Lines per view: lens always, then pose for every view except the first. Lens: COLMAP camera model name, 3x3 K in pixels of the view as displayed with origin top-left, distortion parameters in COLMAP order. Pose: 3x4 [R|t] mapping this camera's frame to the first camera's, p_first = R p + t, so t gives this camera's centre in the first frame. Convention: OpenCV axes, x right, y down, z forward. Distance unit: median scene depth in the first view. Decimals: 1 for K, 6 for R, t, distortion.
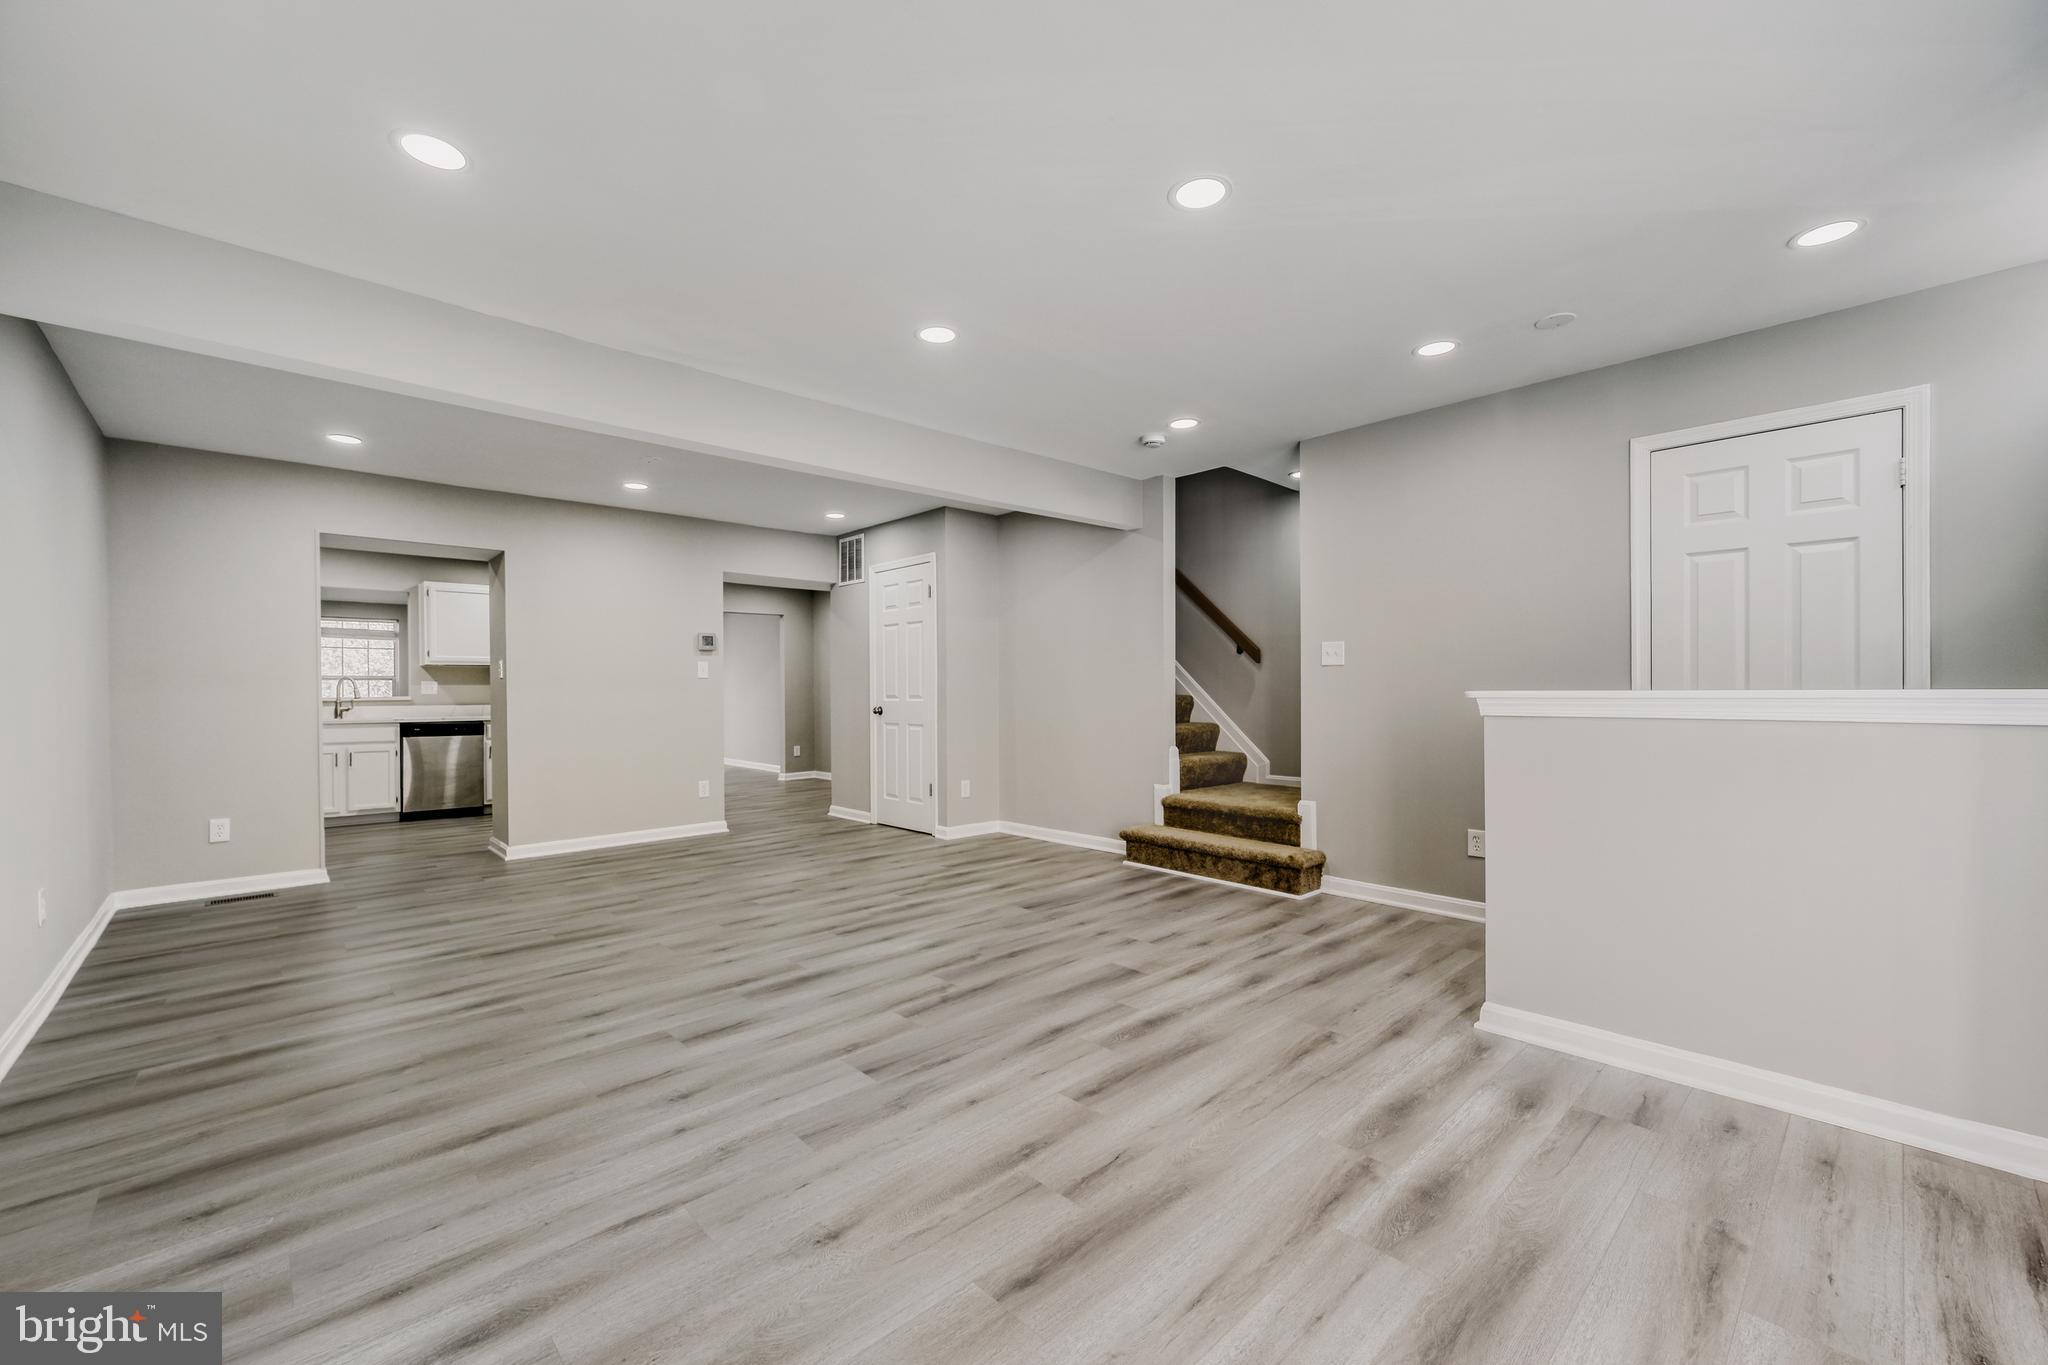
lens RADIAL K [[823.9, 0, 1023.4], [0, 823.9, 704.3], [0, 0, 1]] dist [-0.002039, 0.000642]
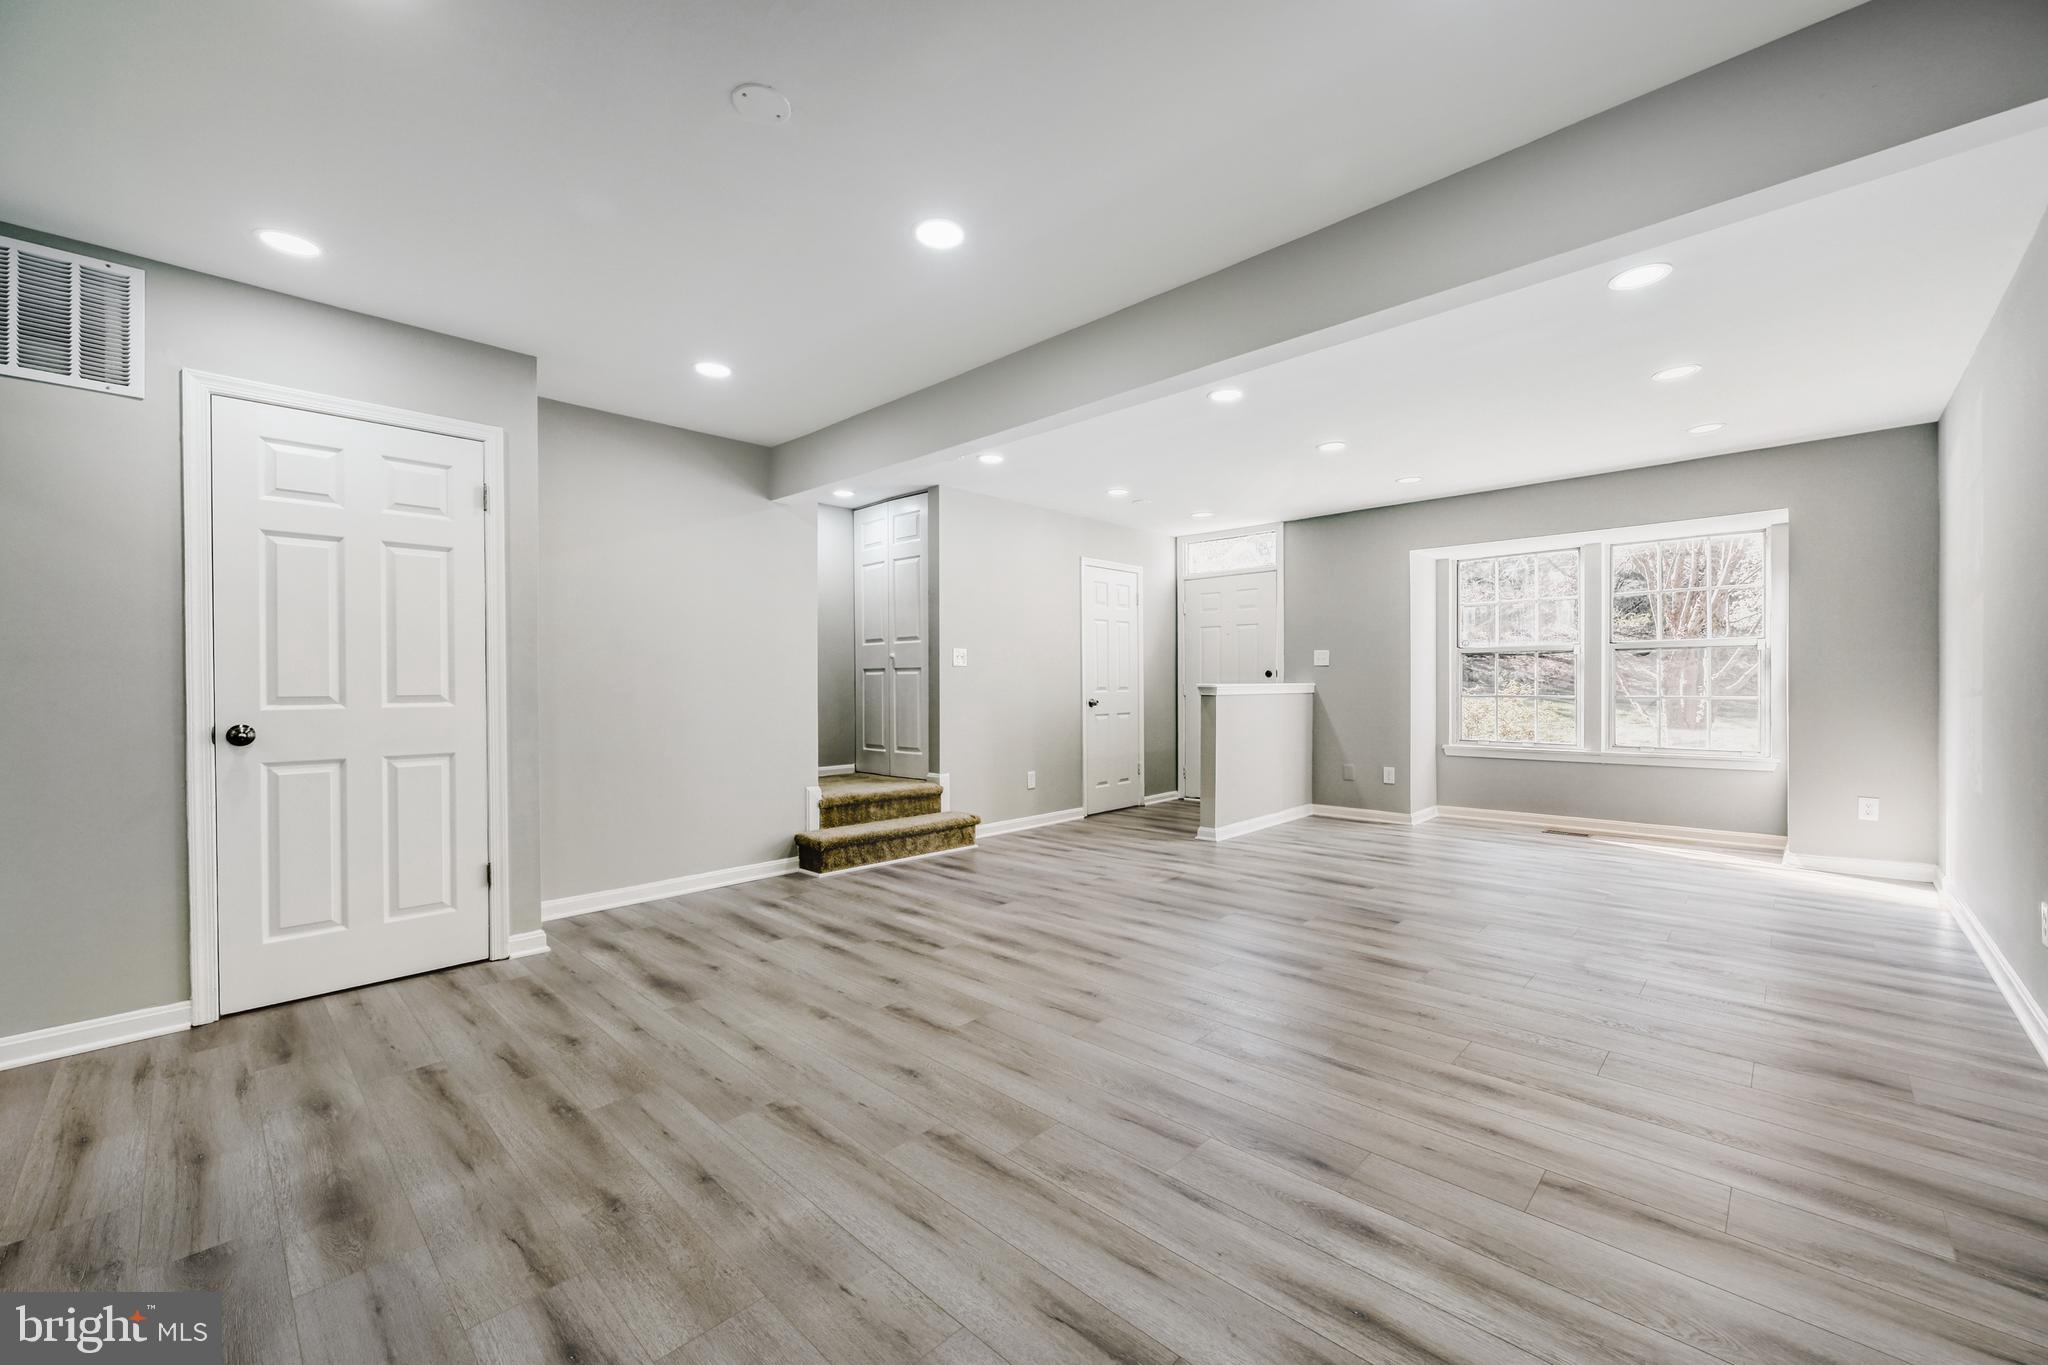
lens RADIAL K [[823.9, 0, 1019.8], [0, 823.9, 687.4], [0, 0, 1]] dist [-0.002039, 0.000642]
pose [[-0.060147, 0.003014, 0.998185, -0.964546], [0.025090, 0.999684, -0.001507, -0.009539], [-0.997874, 0.024954, -0.060204, 1.012292]]
